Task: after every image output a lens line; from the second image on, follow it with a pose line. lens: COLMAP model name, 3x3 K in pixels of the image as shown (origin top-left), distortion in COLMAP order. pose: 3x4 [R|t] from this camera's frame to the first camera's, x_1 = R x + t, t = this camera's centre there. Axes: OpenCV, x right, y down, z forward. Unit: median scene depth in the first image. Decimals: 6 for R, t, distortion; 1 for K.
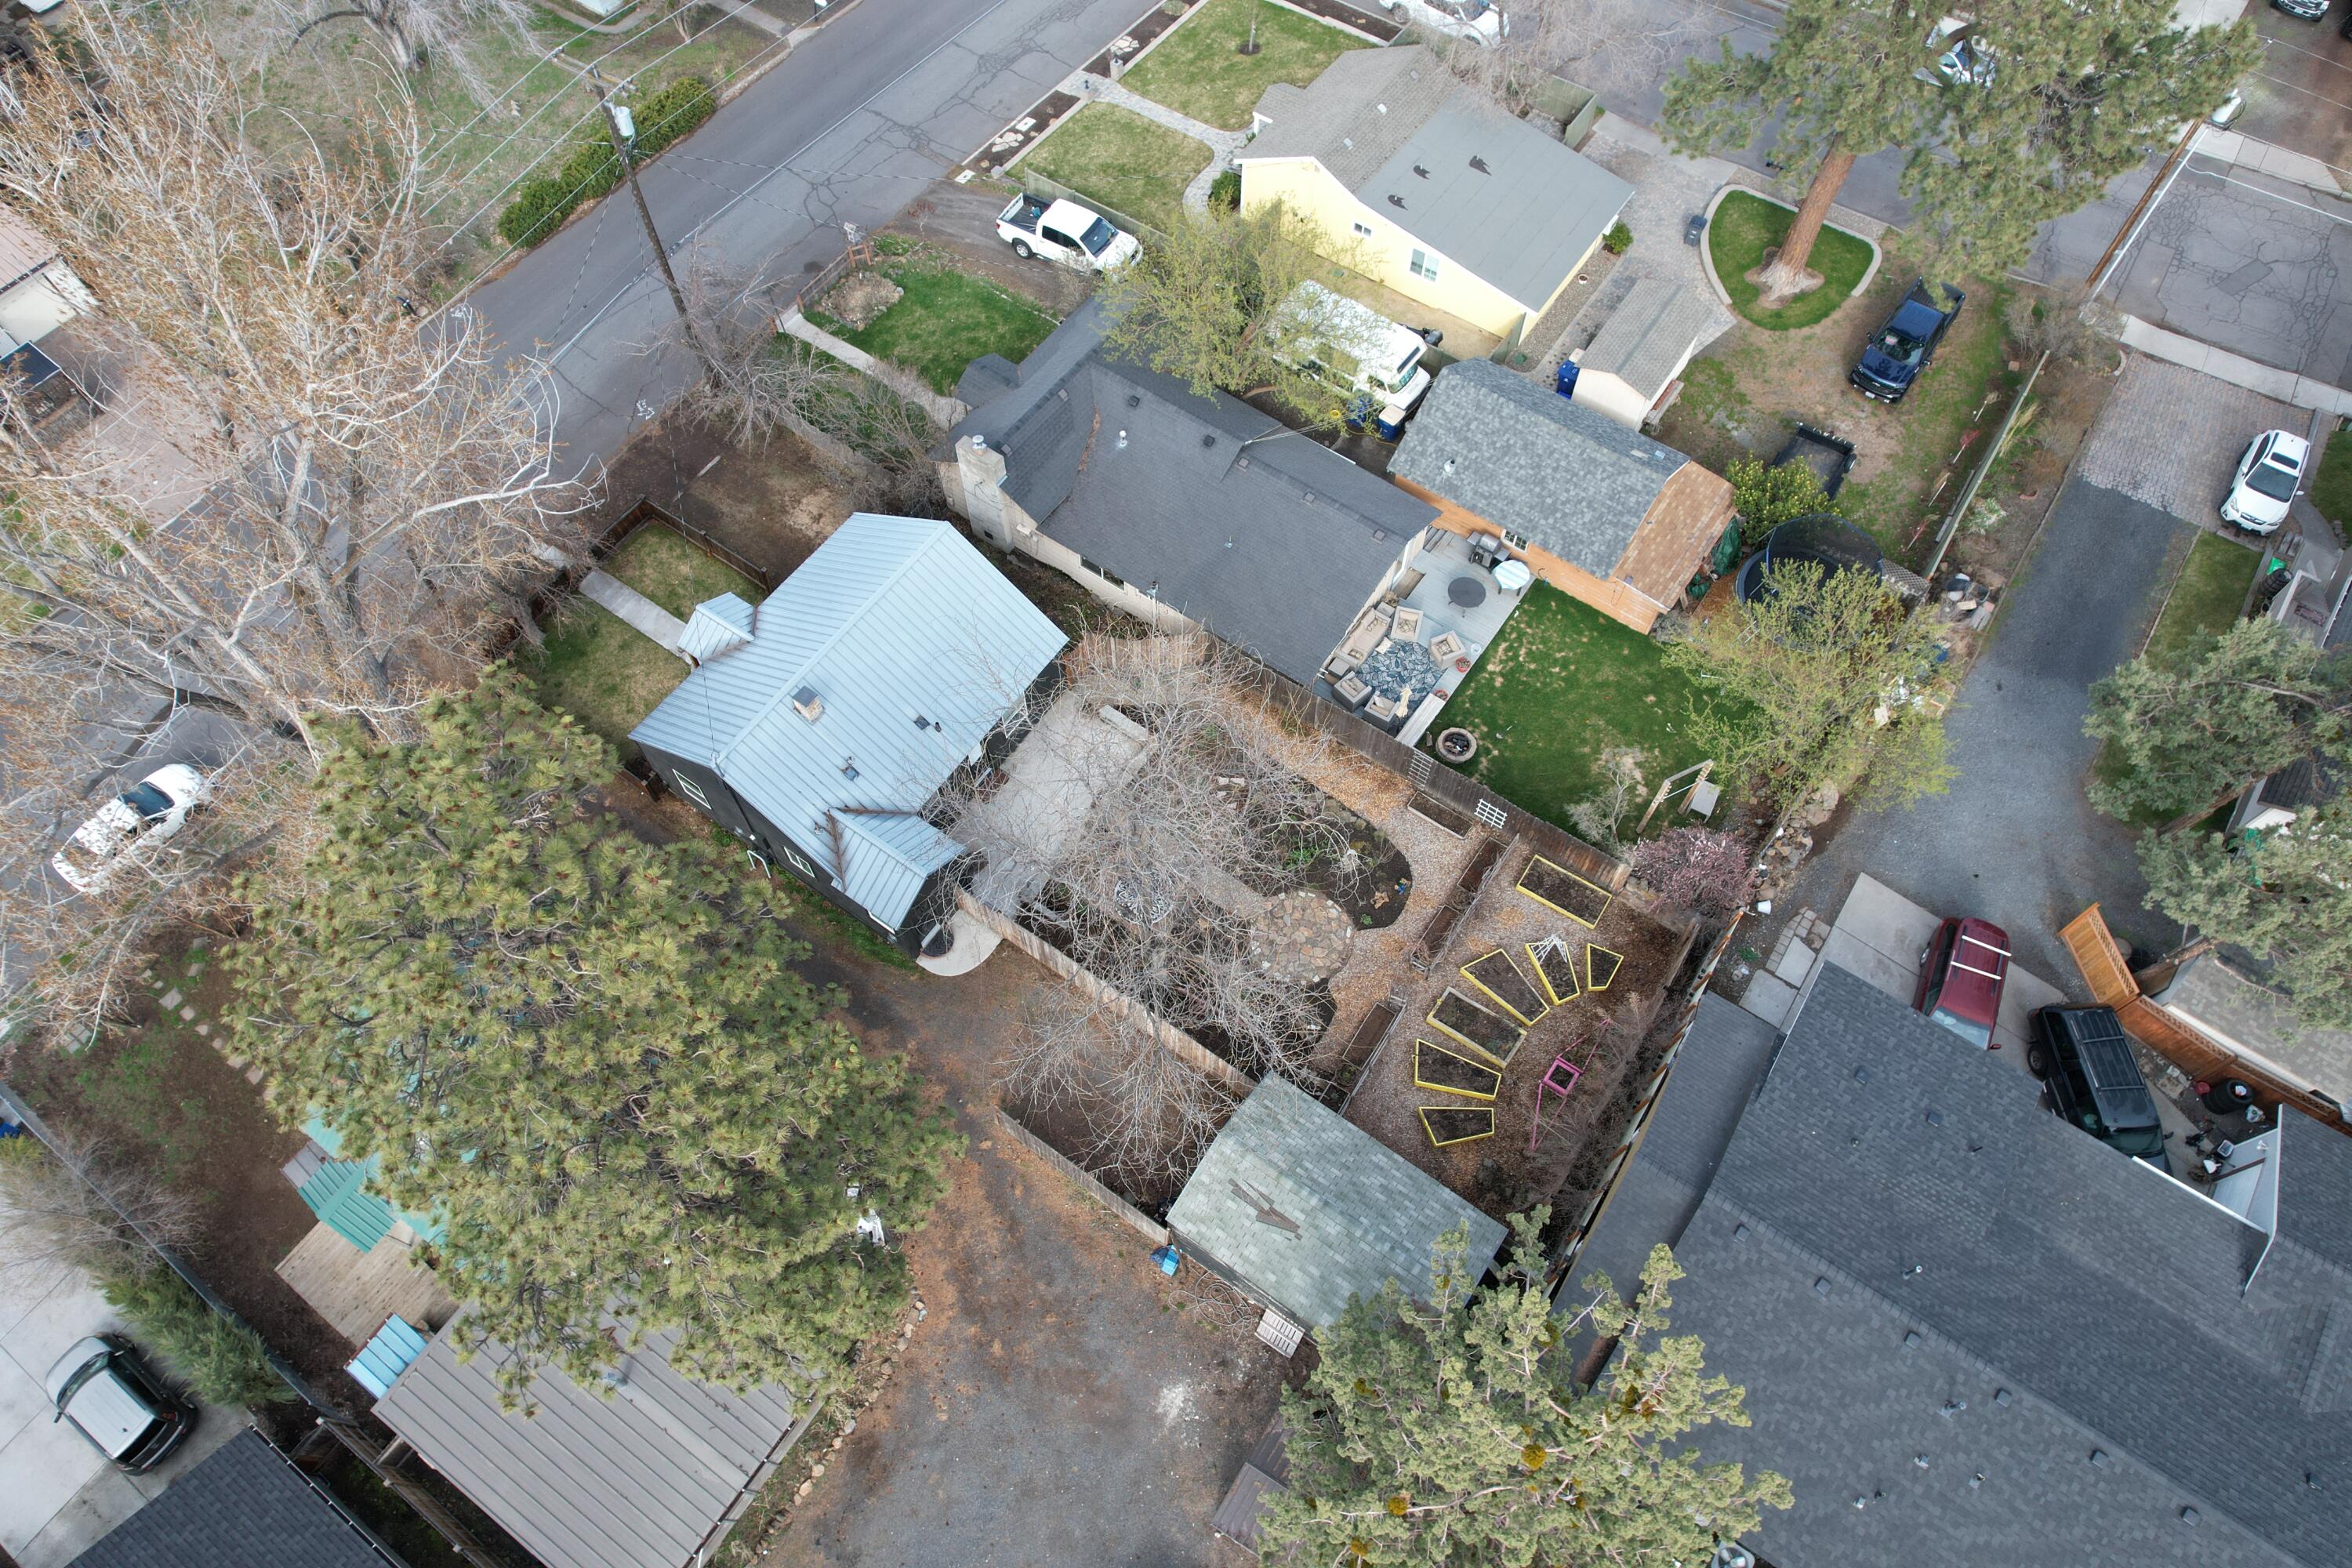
lens RADIAL K [[1505.7, 0, 1166.7], [0, 1505.7, 784.9], [0, 0, 1]] dist [-0.066741, 0.050300]
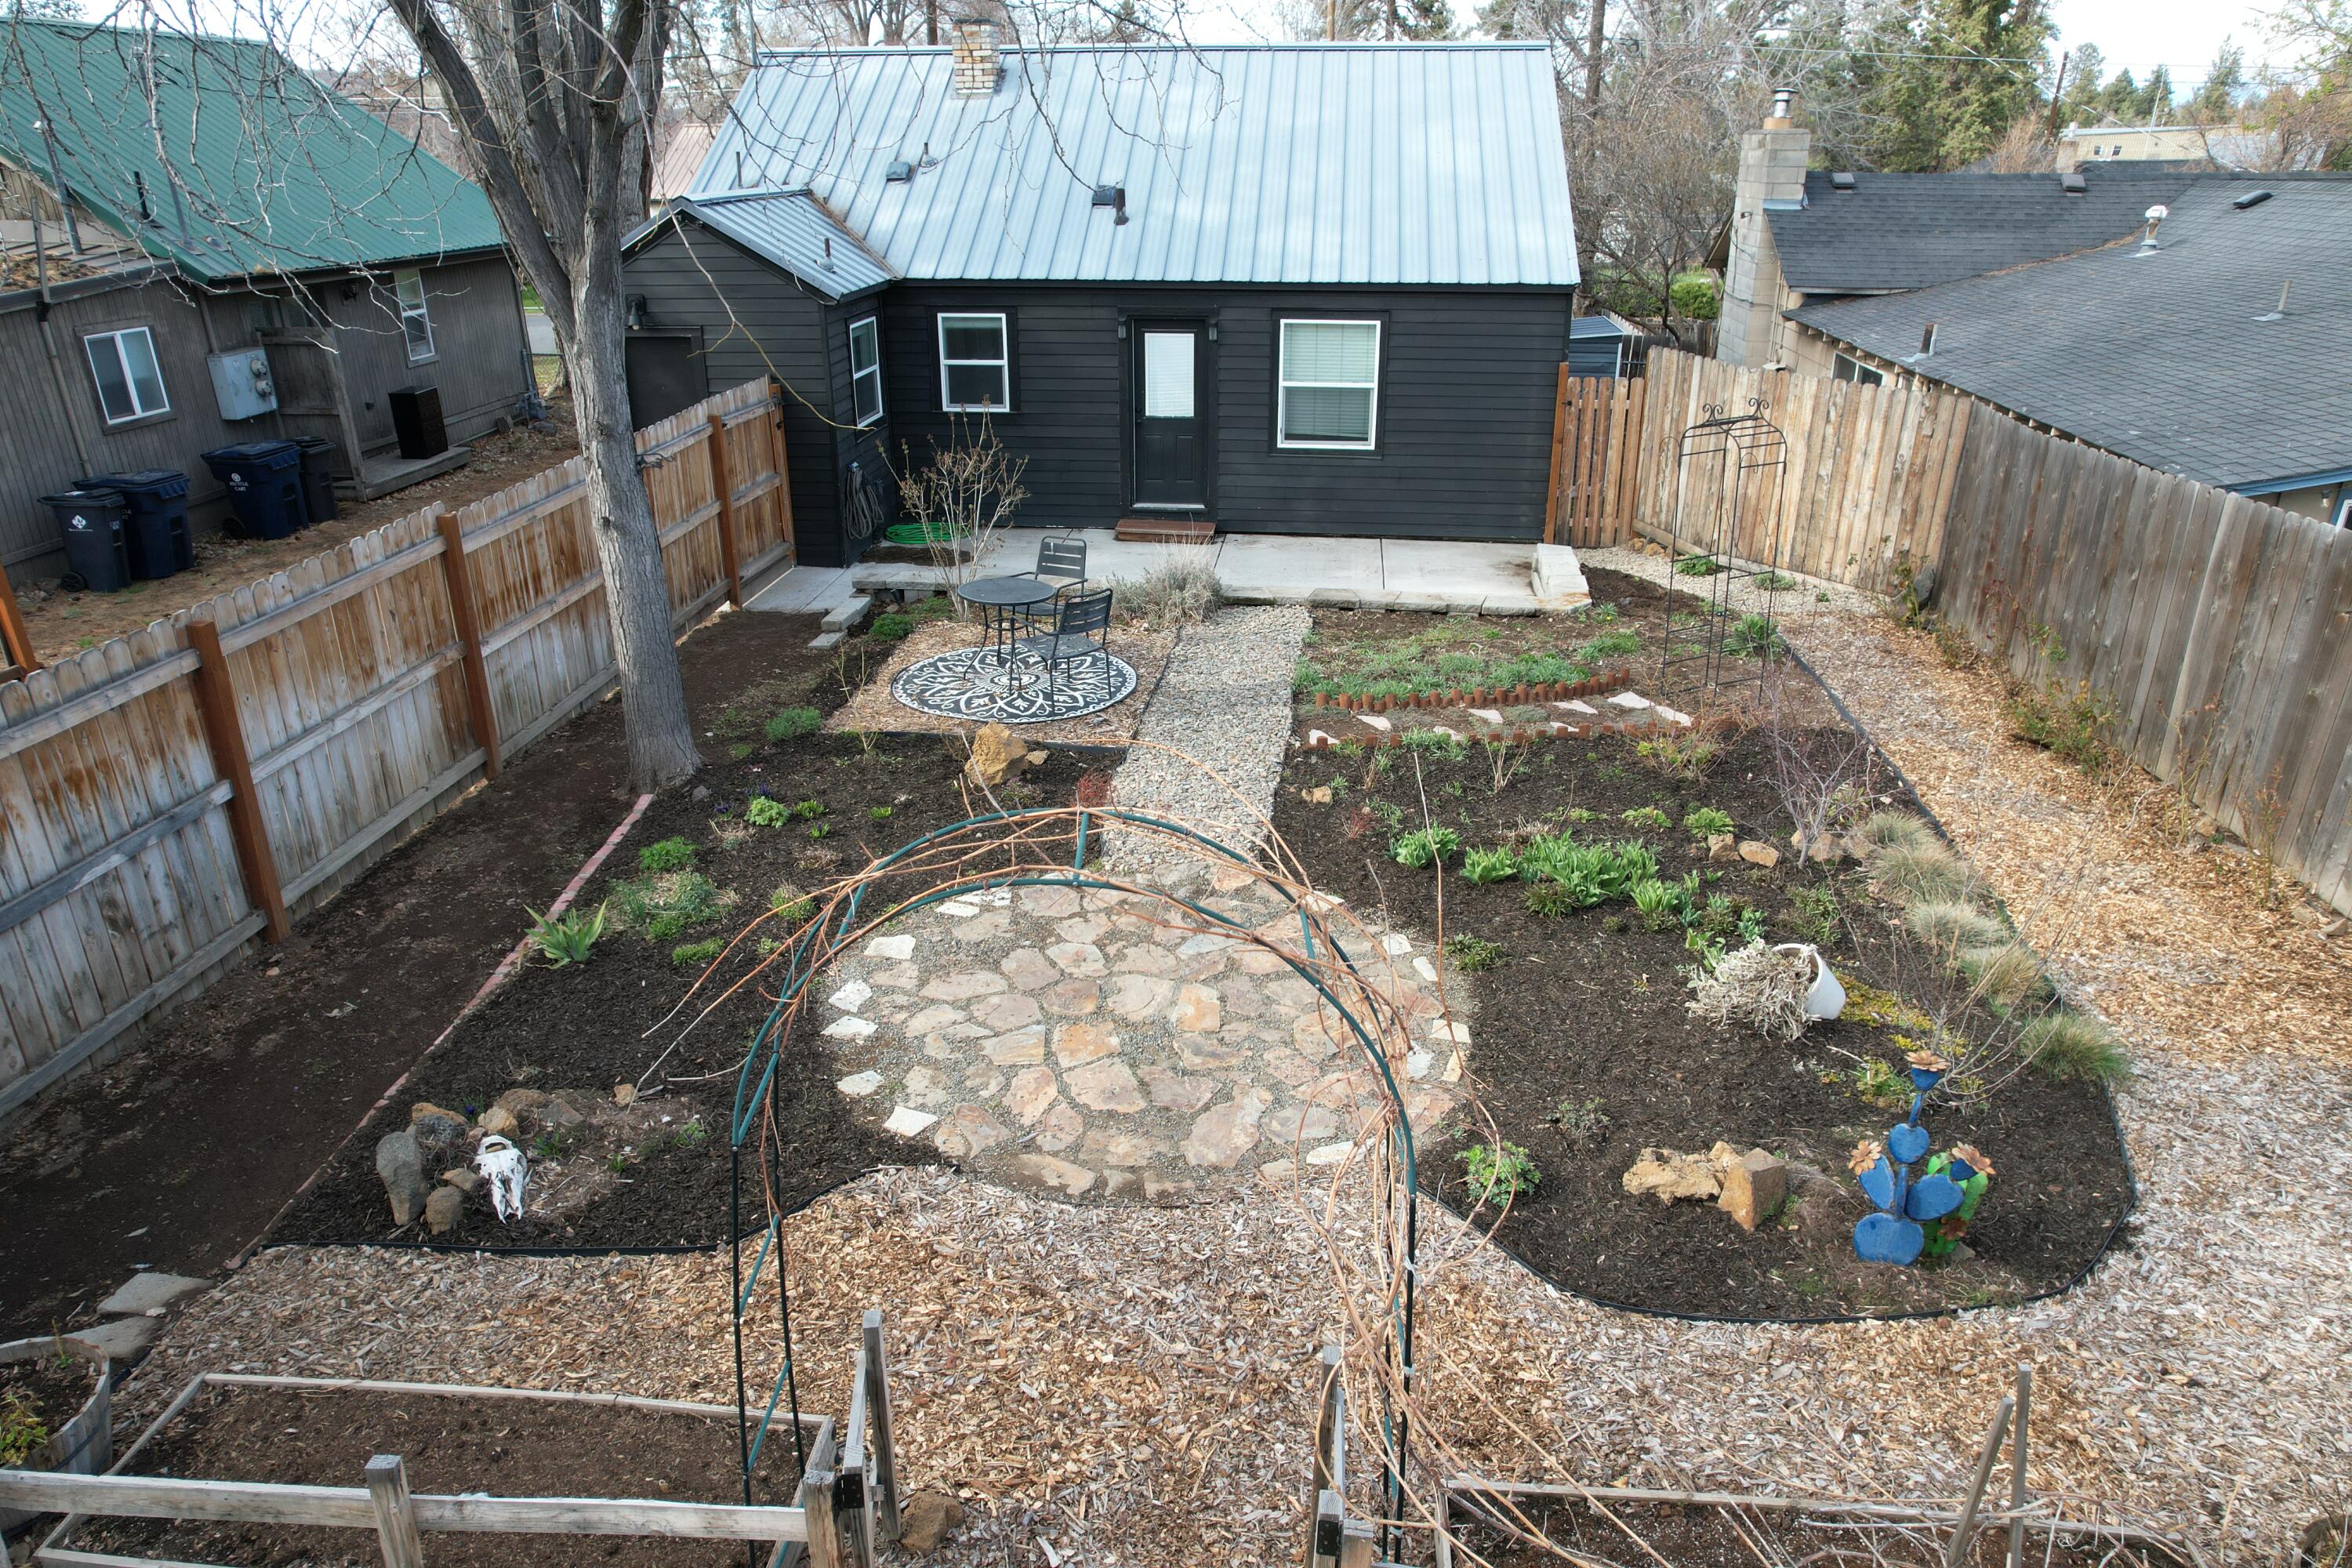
lens RADIAL K [[1505.7, 0, 1176.0], [0, 1505.7, 771.7], [0, 0, 1]] dist [-0.066741, 0.050300]
pose [[0.484329, 0.346436, -0.803373, 0.212423], [-0.765023, 0.613202, -0.196780, 0.115646], [0.424458, 0.709905, 0.562023, 0.894062]]
